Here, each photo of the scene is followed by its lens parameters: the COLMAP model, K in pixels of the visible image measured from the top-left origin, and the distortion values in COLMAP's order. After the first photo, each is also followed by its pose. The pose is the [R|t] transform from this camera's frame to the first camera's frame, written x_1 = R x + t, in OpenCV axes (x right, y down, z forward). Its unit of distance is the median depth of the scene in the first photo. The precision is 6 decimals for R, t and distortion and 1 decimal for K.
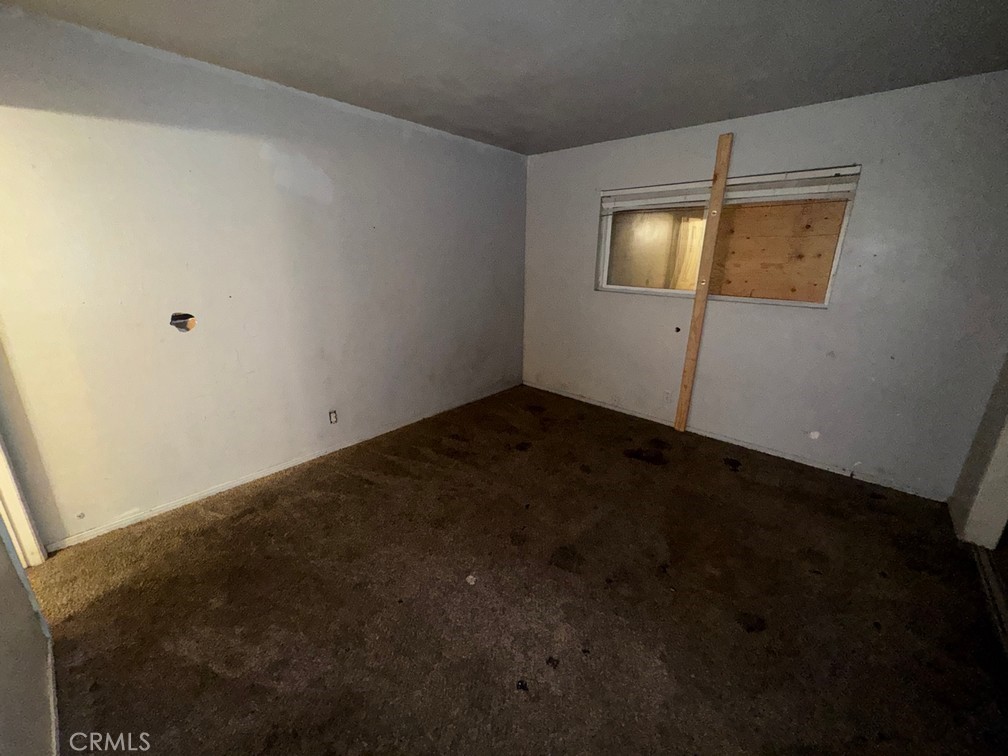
lens RADIAL K [[401.5, 0, 500.1], [0, 401.5, 379.4], [0, 0, 1]] dist [-0.005210, 0.001480]
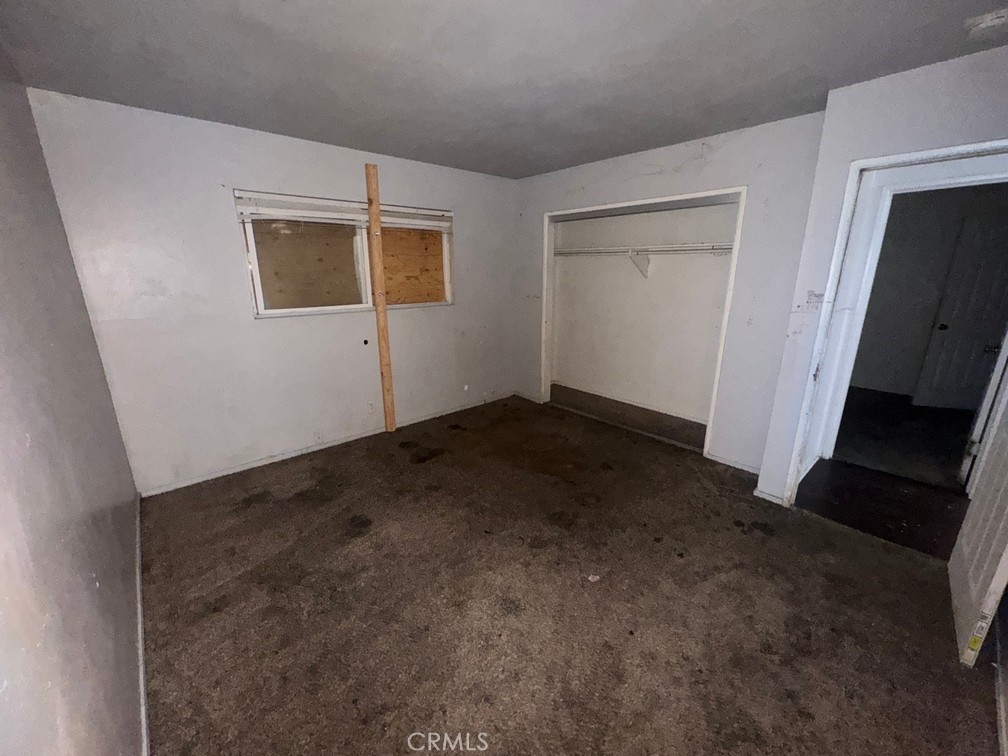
lens RADIAL K [[401.5, 0, 505.0], [0, 401.5, 379.9], [0, 0, 1]] dist [-0.005210, 0.001480]
pose [[0.105501, -0.279375, 0.954368, -0.620311], [0.301495, 0.923538, 0.237021, -0.198191], [-0.947613, 0.262731, 0.181664, 0.574443]]
